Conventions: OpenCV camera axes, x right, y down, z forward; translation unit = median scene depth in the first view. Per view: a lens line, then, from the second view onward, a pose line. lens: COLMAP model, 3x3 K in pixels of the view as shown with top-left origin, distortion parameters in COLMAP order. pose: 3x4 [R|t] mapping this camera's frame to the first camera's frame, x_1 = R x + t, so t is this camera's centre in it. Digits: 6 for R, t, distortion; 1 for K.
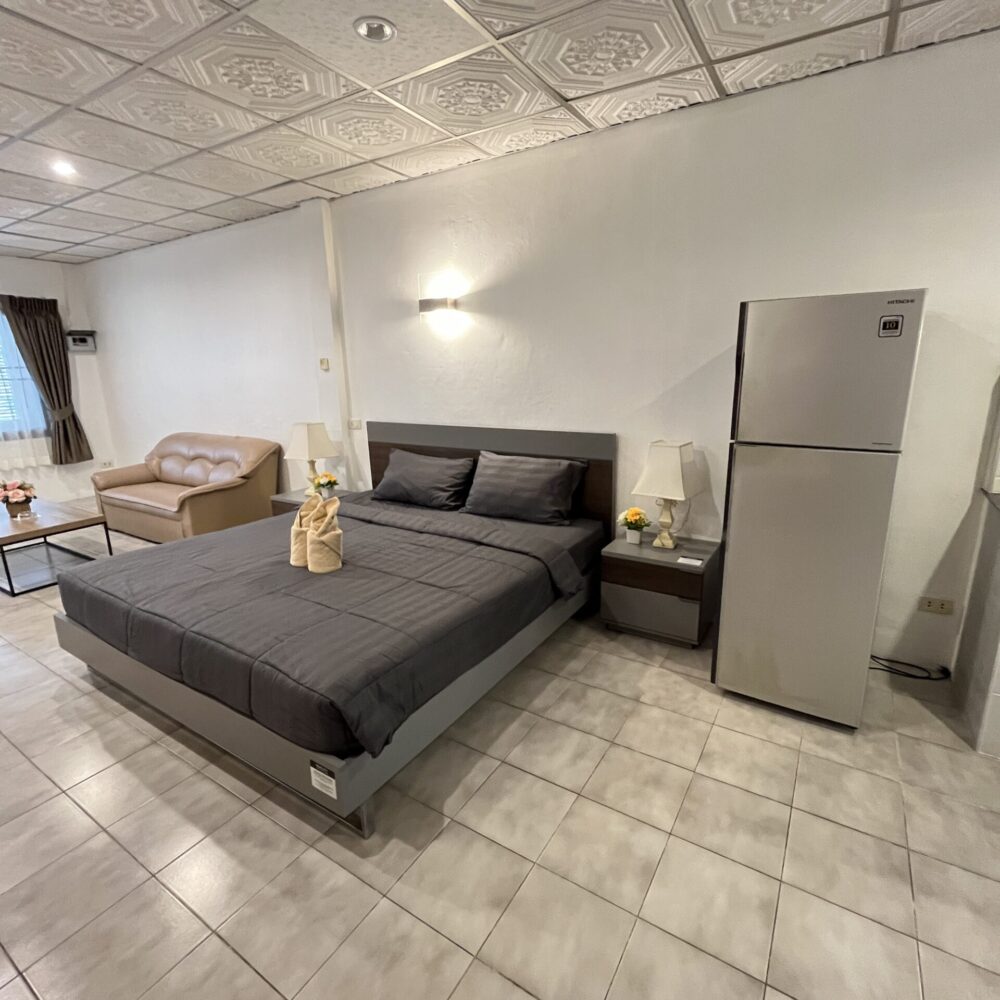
lens RADIAL K [[544.8, 0, 501.5], [0, 544.8, 497.5], [0, 0, 1]] dist [-0.002188, -0.000088]
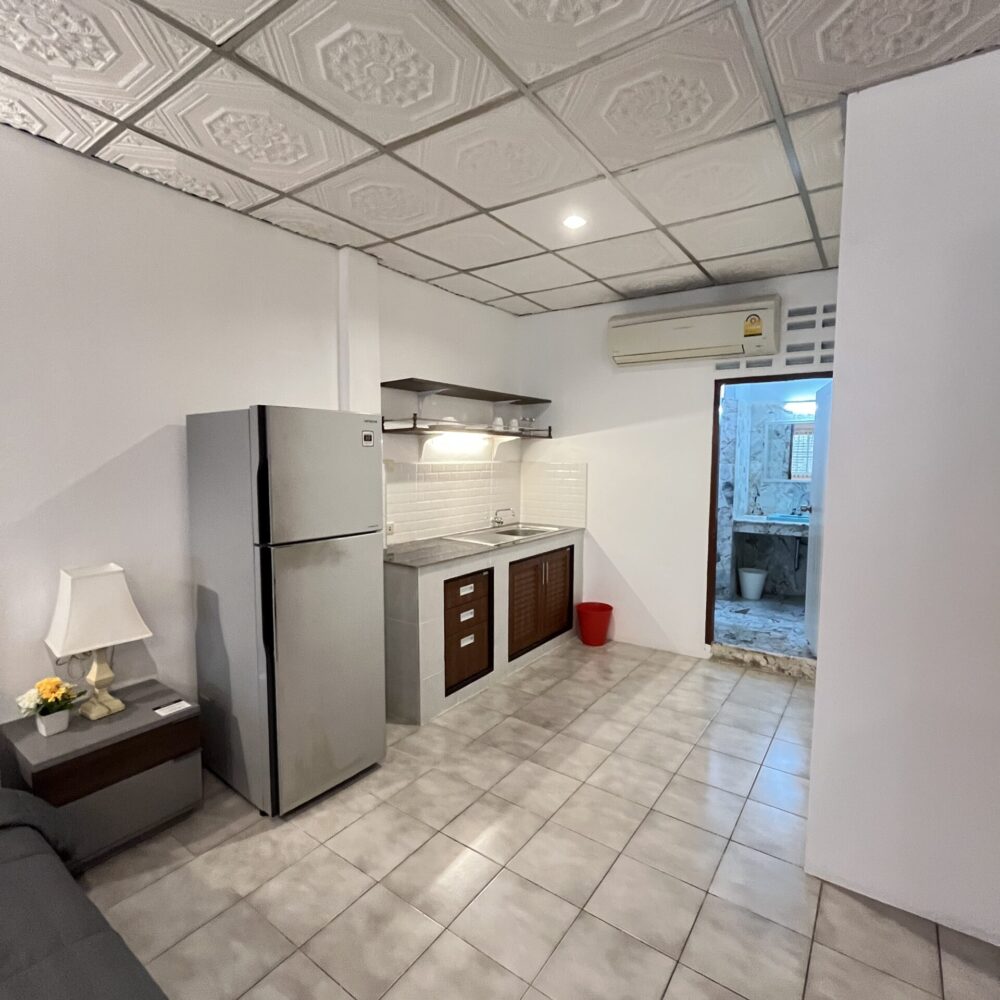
lens RADIAL K [[544.8, 0, 495.9], [0, 544.8, 498.6], [0, 0, 1]] dist [-0.002188, -0.000088]
pose [[0.060598, -0.062663, 0.996193, -0.457056], [0.230969, 0.971821, 0.047080, -0.124453], [-0.971072, 0.227236, 0.073364, 0.484442]]
